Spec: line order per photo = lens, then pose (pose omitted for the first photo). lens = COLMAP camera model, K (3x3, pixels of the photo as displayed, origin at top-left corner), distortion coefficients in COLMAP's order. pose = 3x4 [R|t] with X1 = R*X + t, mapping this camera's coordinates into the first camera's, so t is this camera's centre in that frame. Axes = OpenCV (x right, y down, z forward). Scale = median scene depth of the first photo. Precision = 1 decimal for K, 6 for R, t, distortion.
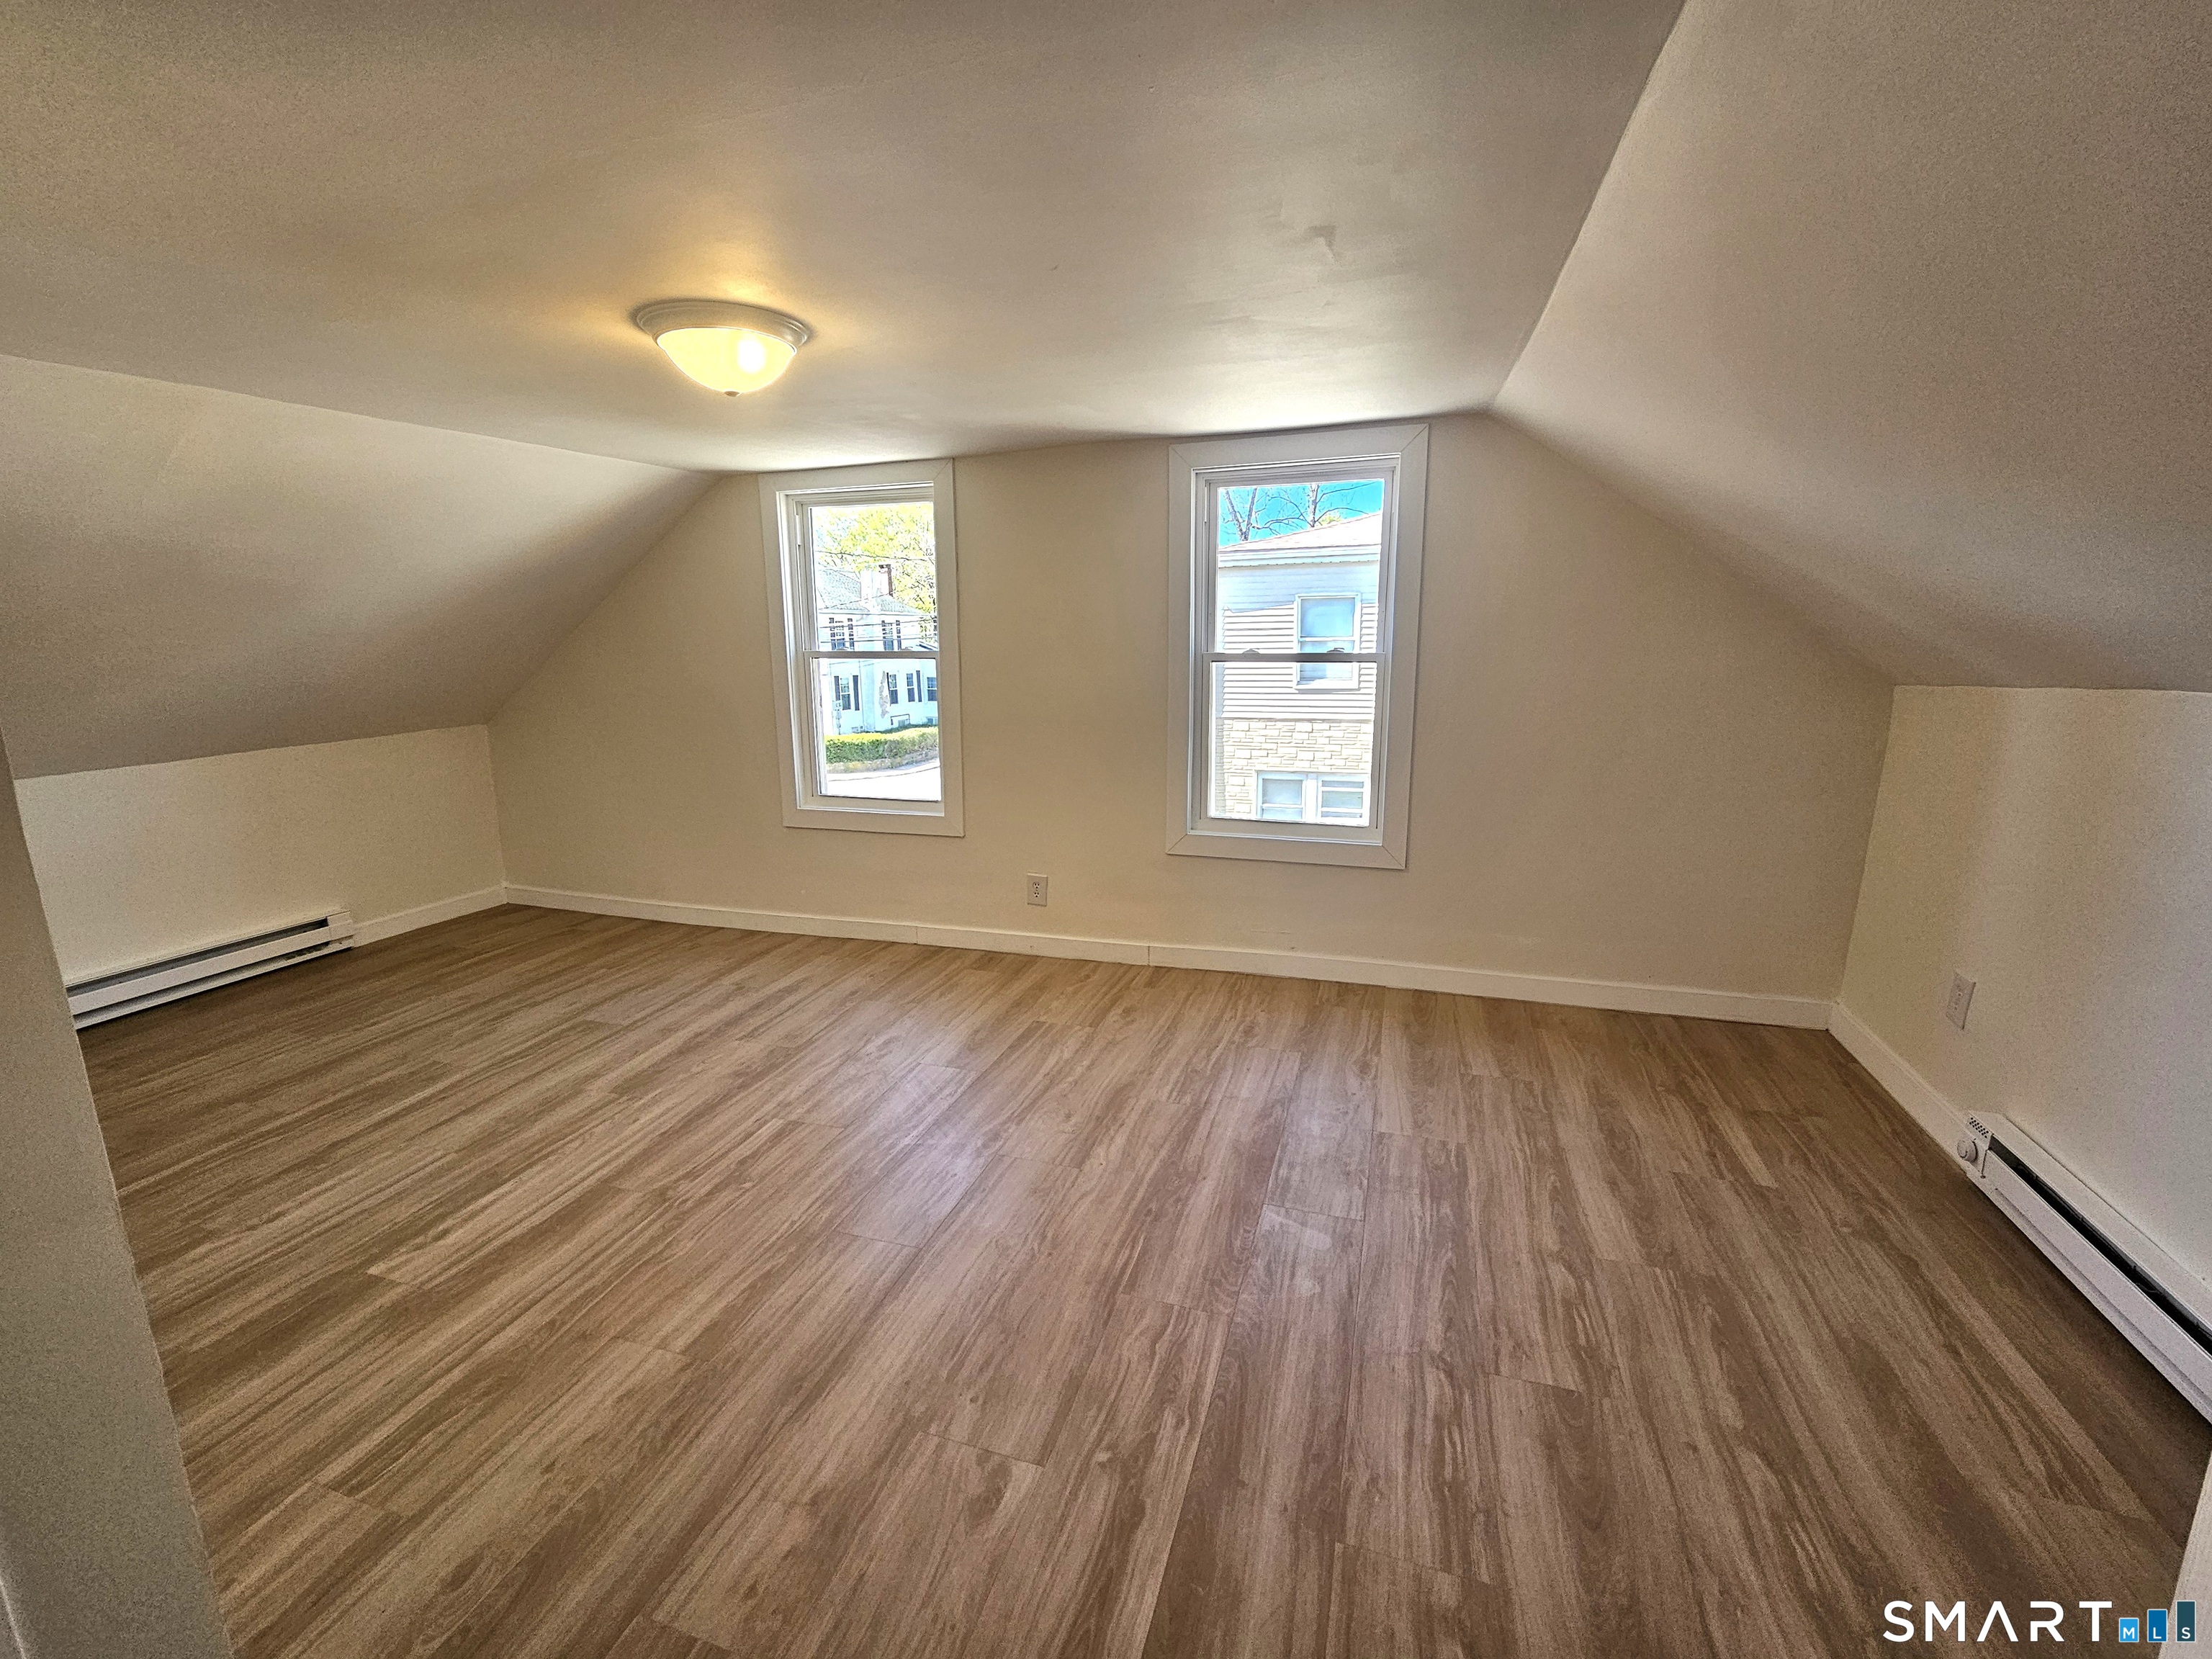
lens RADIAL K [[908.3, 0, 1114.1], [0, 908.3, 837.1], [0, 0, 1]] dist [0.003659, -0.000589]
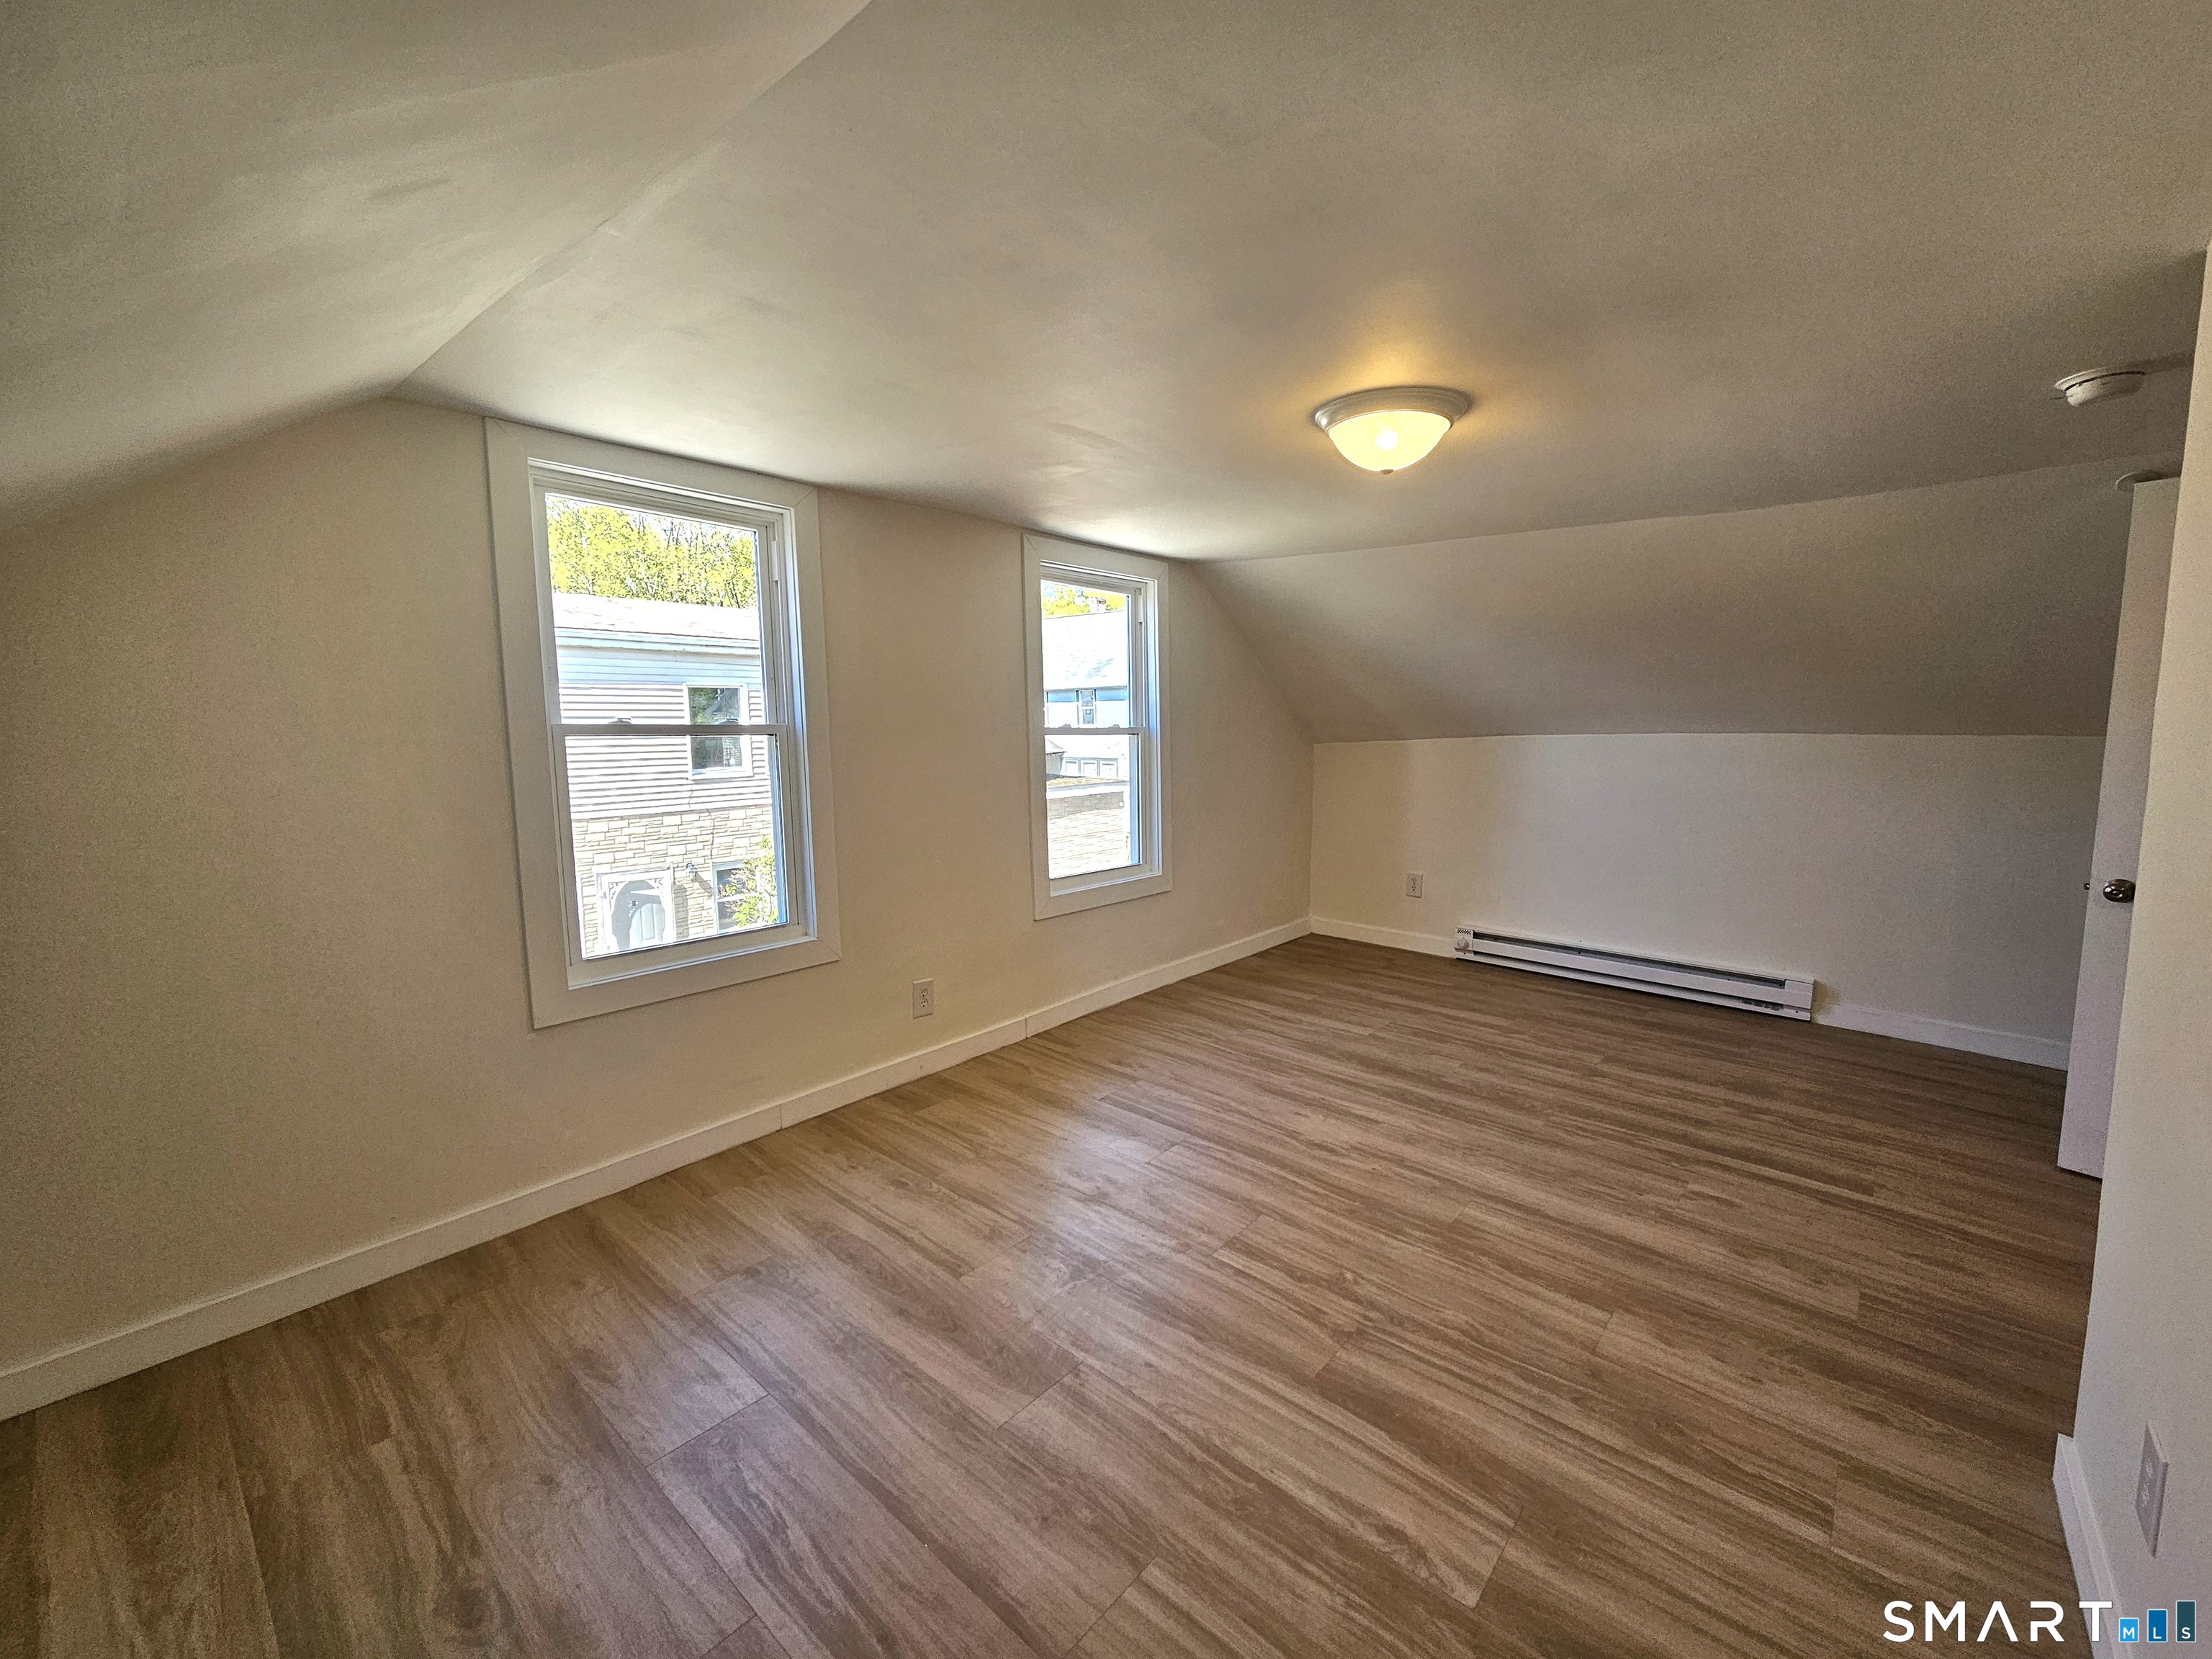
lens RADIAL K [[908.3, 0, 1111.7], [0, 908.3, 835.2], [0, 0, 1]] dist [0.003659, -0.000589]
pose [[0.391488, -0.100093, 0.914723, -1.217804], [0.199738, 0.979609, 0.021708, -0.117442], [-0.898244, 0.174207, 0.403498, 0.718143]]
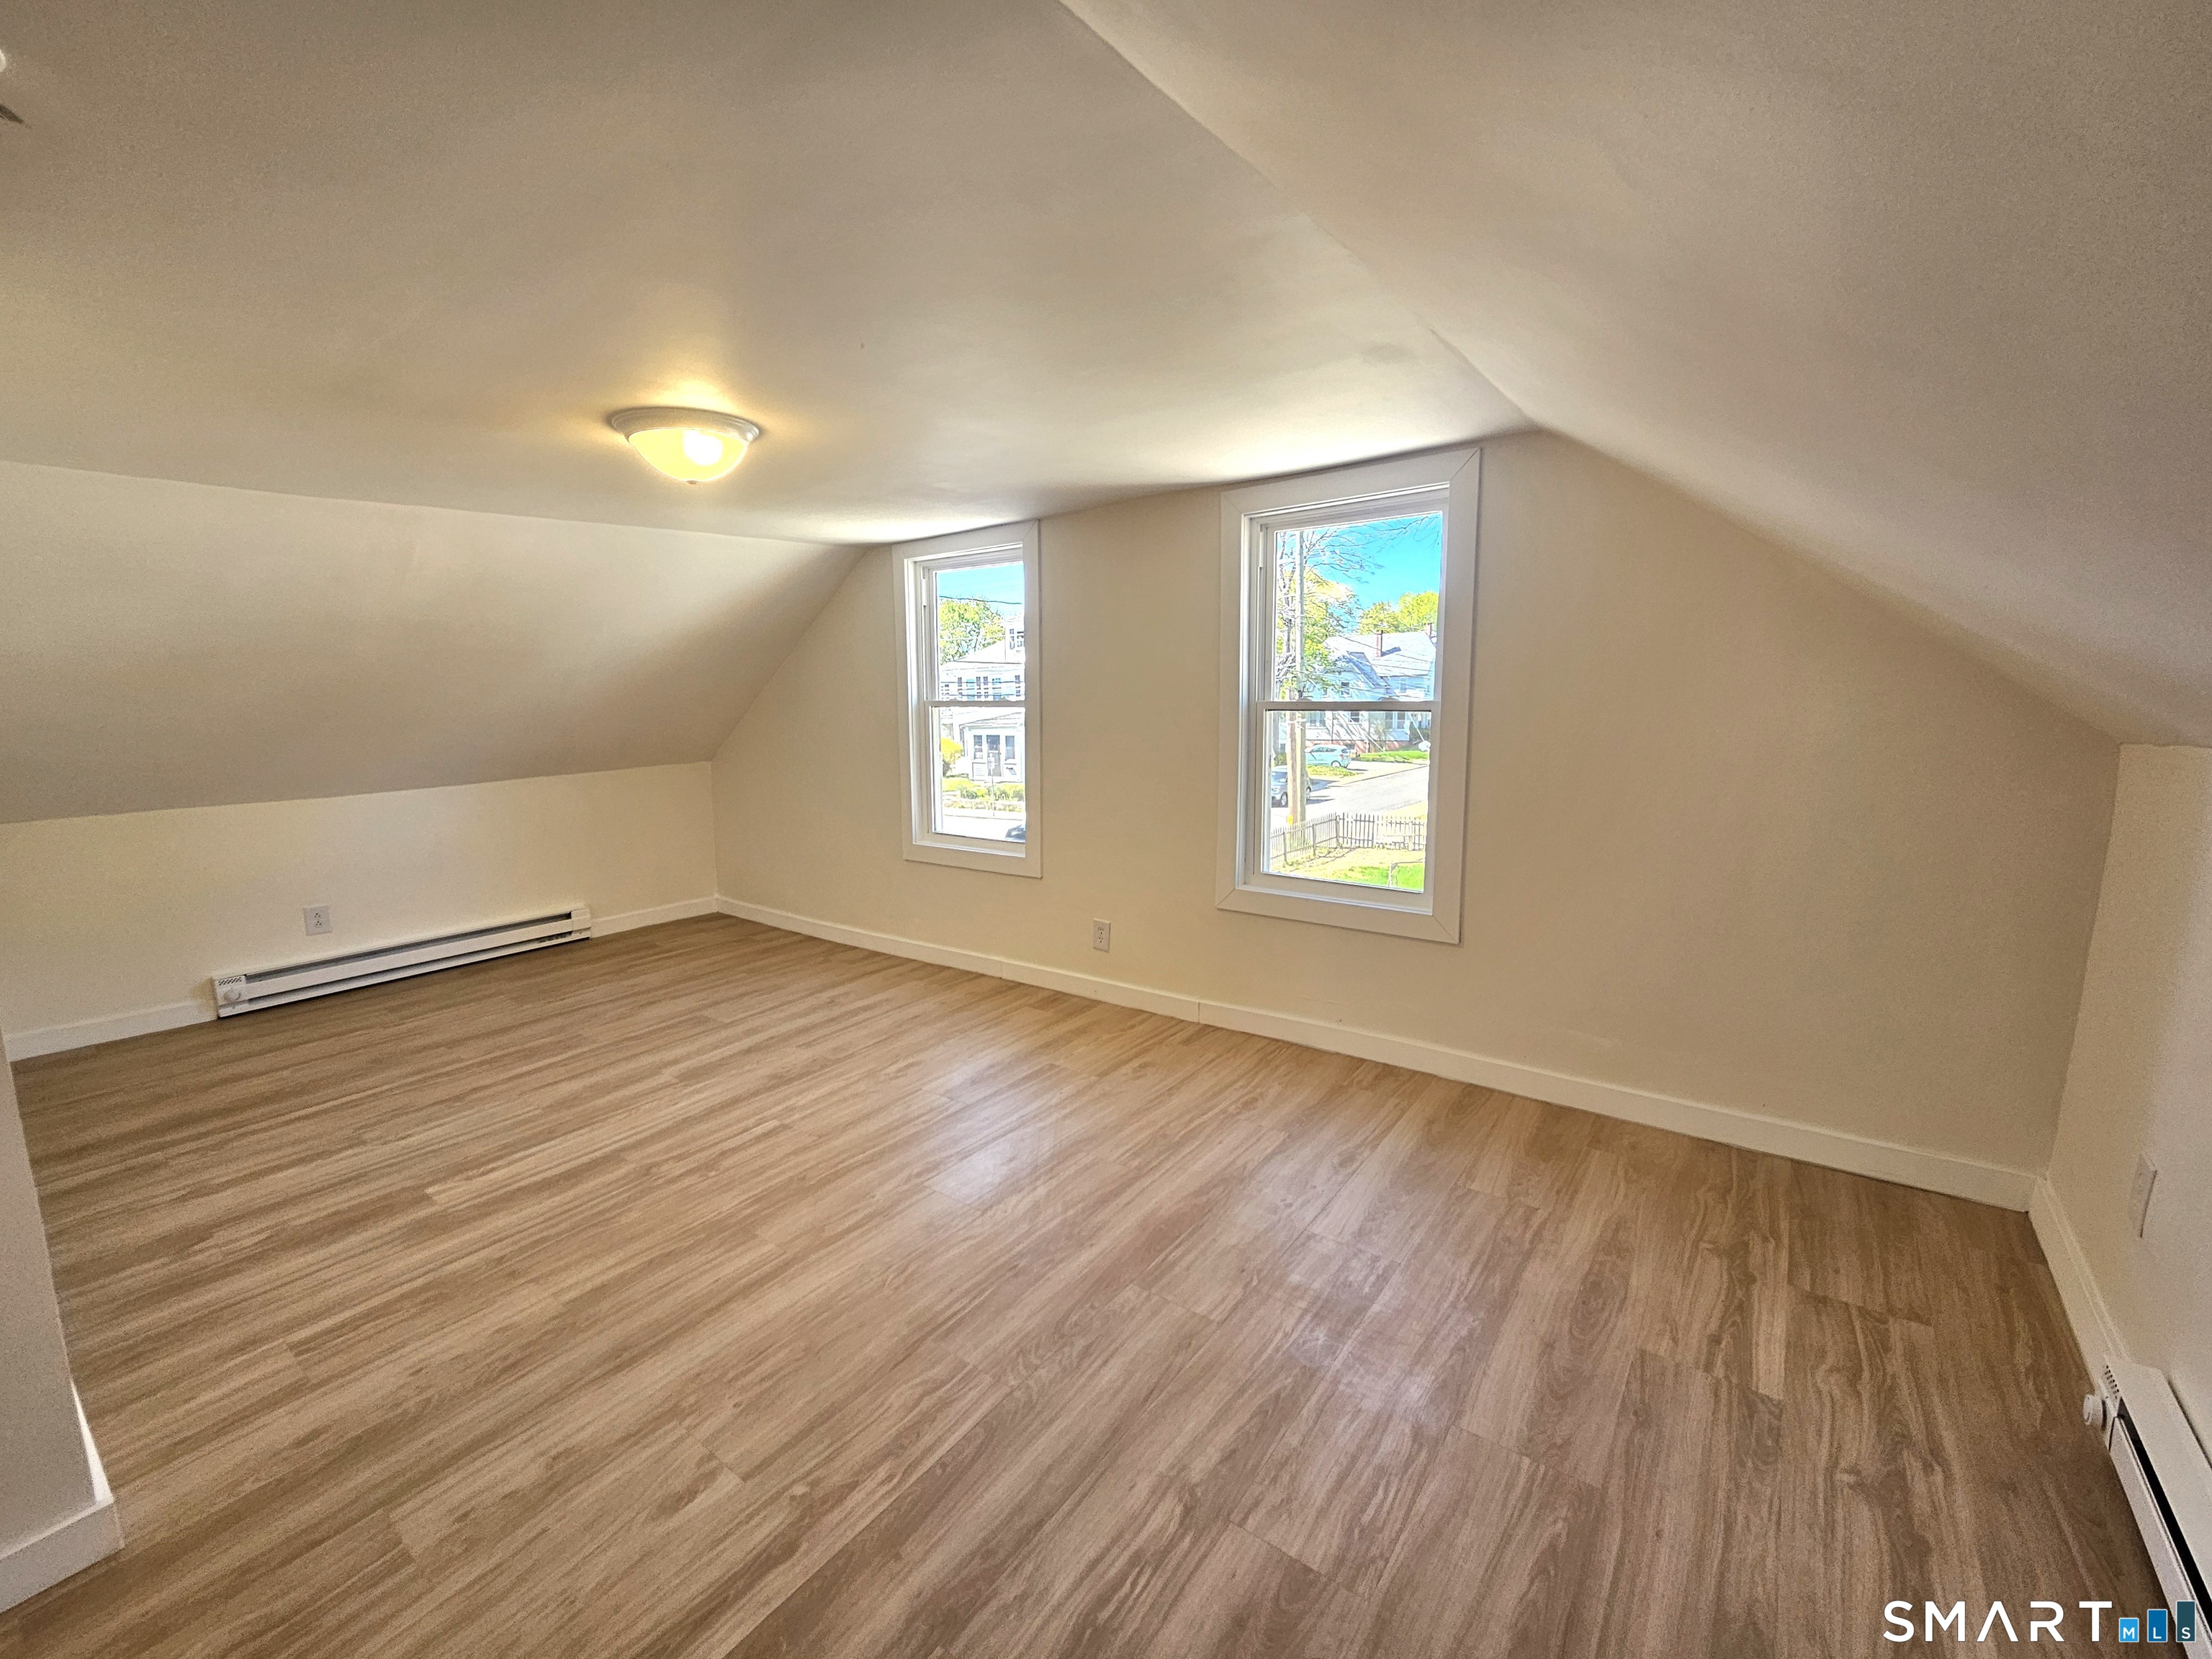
lens RADIAL K [[908.3, 0, 1108.4], [0, 908.3, 839.9], [0, 0, 1]] dist [0.003659, -0.000589]
pose [[0.945219, 0.046875, -0.323052, 0.374785], [-0.062846, 0.997254, -0.039177, -0.012589], [0.320329, 0.057334, 0.945570, 0.070571]]
